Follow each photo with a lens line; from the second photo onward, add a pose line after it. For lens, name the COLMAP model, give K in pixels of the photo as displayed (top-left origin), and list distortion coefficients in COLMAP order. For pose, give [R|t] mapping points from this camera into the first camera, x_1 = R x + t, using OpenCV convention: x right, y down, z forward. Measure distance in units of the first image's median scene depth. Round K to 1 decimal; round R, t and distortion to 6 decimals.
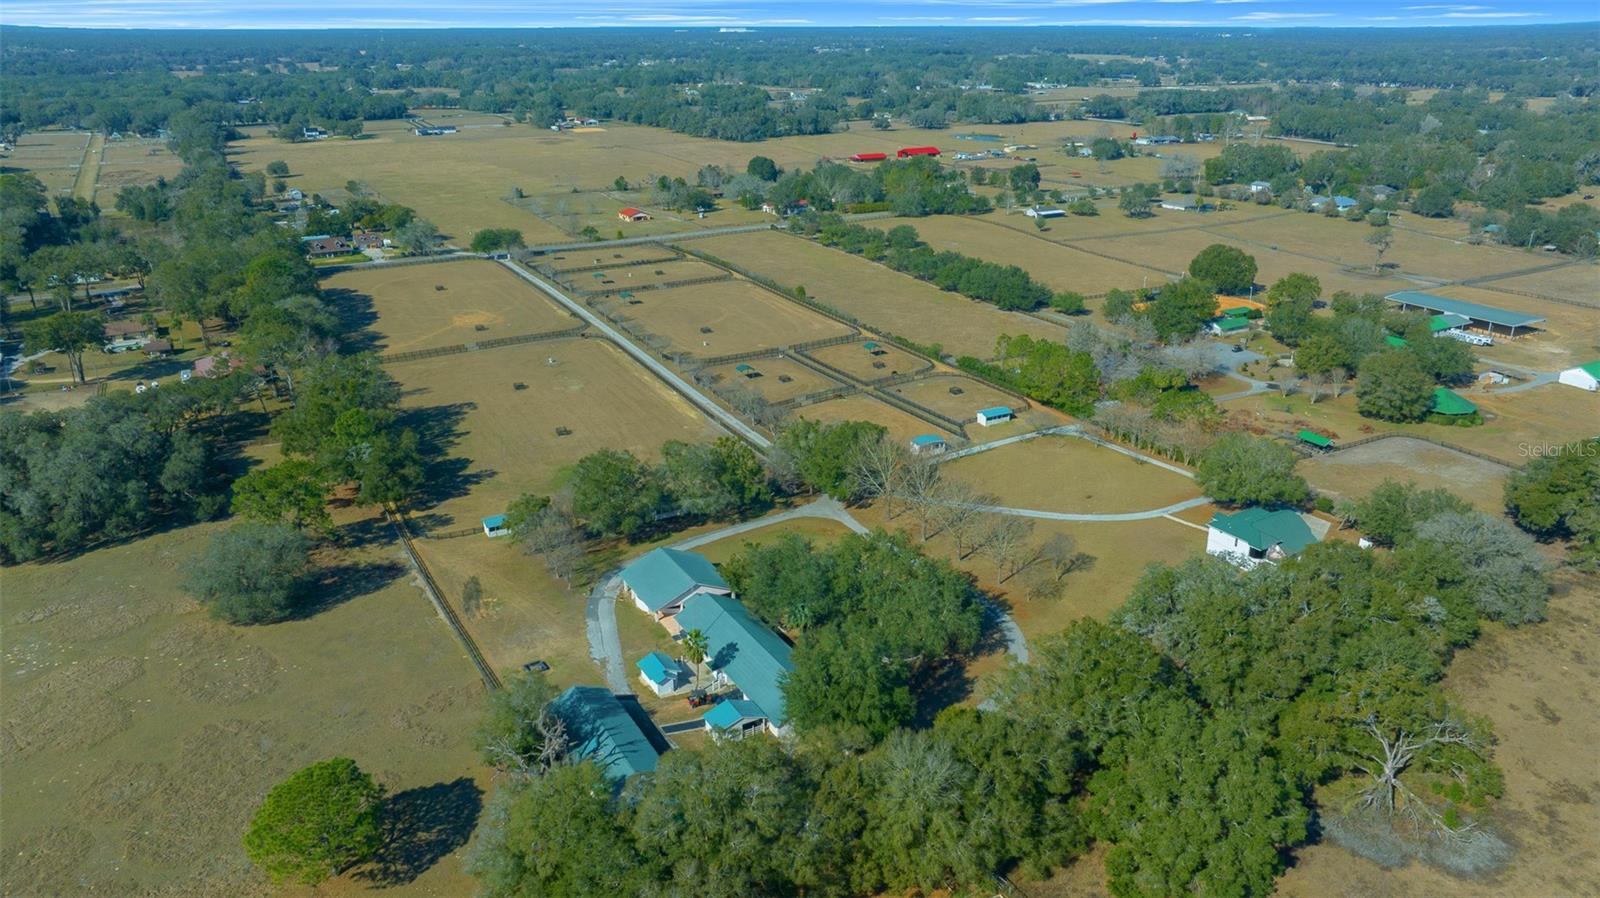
lens RADIAL K [[1120.5, 0, 800.0], [0, 1120.5, 449.0], [0, 0, 1]] dist [0.002641, 0.001688]
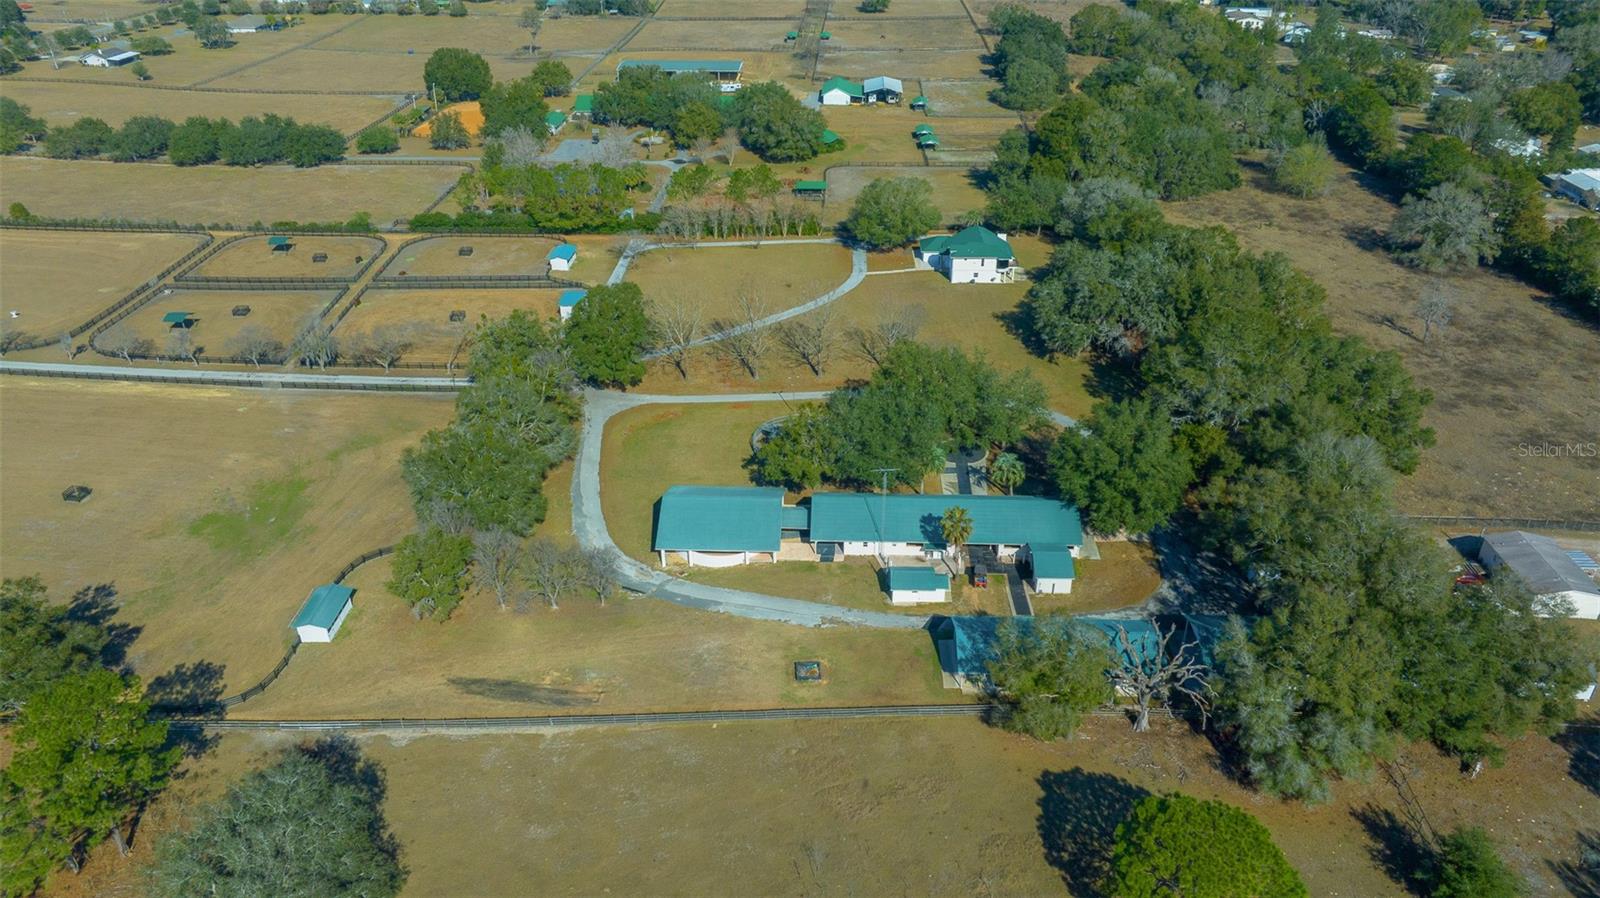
lens RADIAL K [[1120.5, 0, 800.0], [0, 1120.5, 449.0], [0, 0, 1]] dist [0.002641, 0.001688]
pose [[0.529577, -0.418156, 0.738034, -0.397644], [0.306070, 0.905638, 0.293497, -0.085776], [-0.791119, 0.070461, 0.607590, 0.299966]]
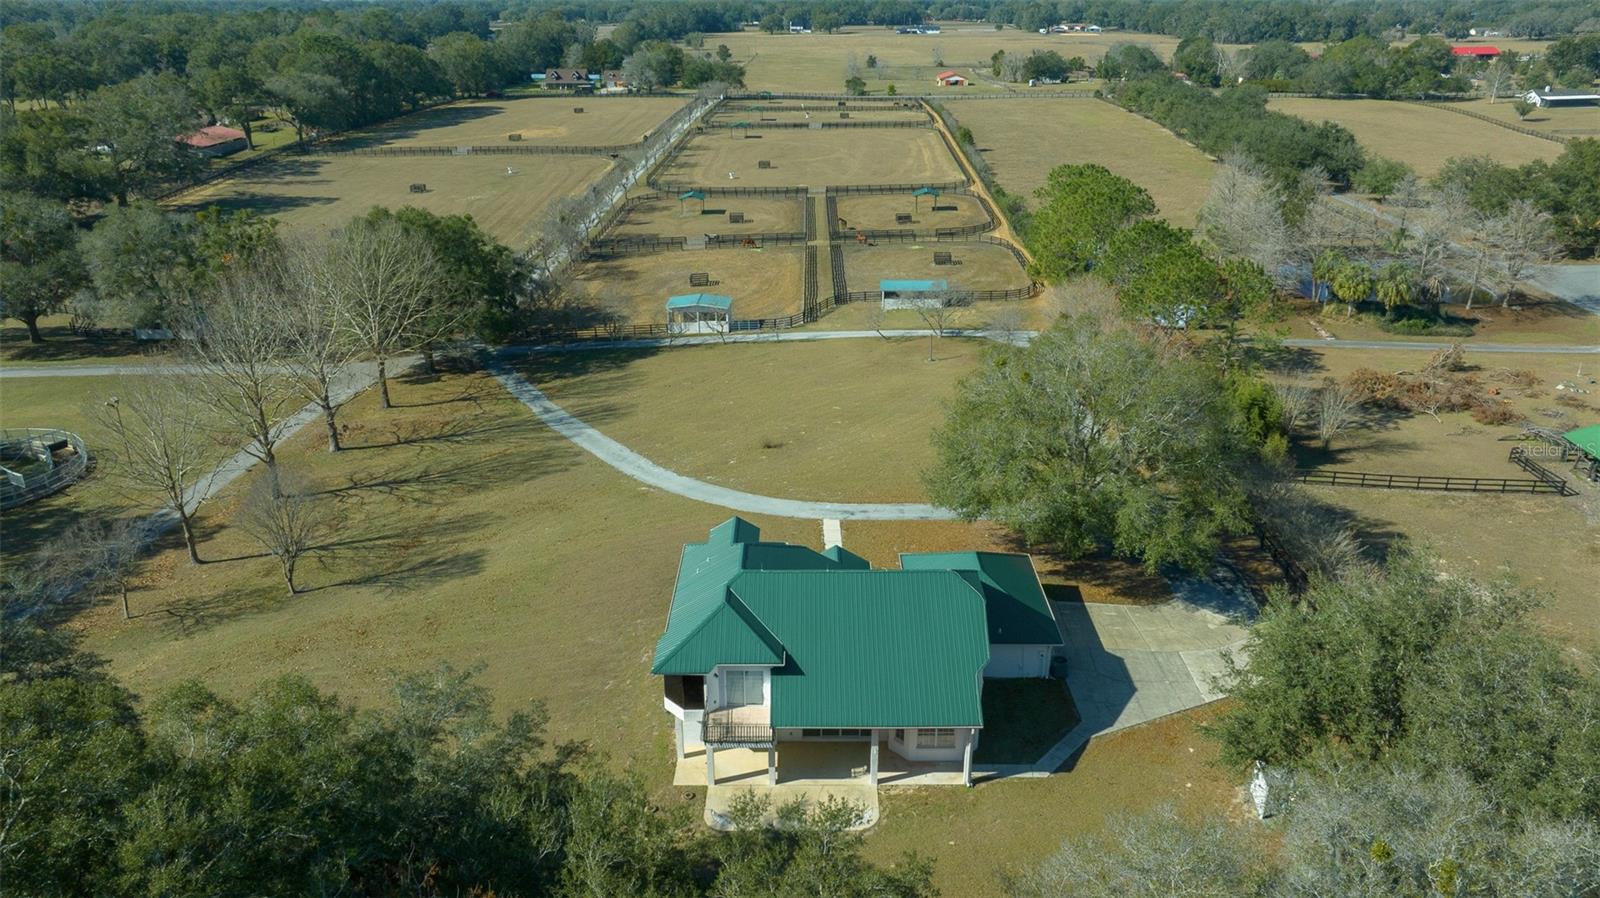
lens RADIAL K [[1149.7, 0, 784.2], [0, 1149.7, 413.5], [0, 0, 1]] dist [0.008556, -0.073714]
pose [[0.859561, 0.182569, -0.477308, 0.341285], [-0.182080, 0.982123, 0.047759, 0.008081], [0.477495, 0.045856, 0.877437, 0.475385]]
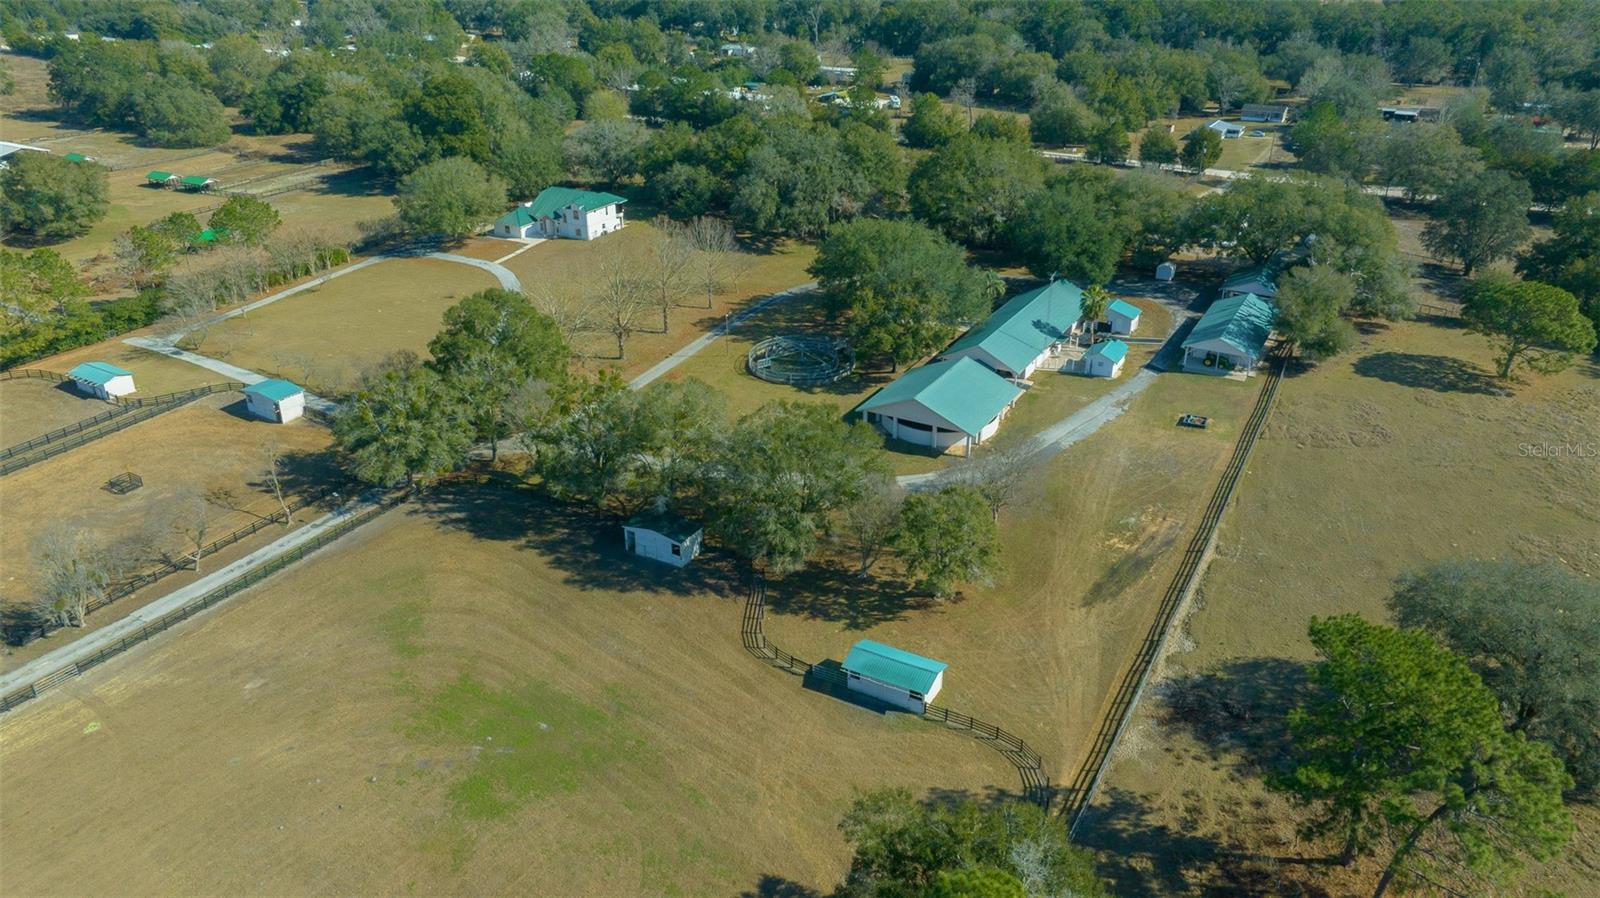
lens RADIAL K [[1120.5, 0, 800.0], [0, 1120.5, 449.0], [0, 0, 1]] dist [0.002641, 0.001688]
pose [[-0.506429, -0.374857, 0.776538, -0.405206], [0.313417, 0.758946, 0.570764, -0.192928], [-0.803305, 0.532432, -0.266866, 0.805542]]
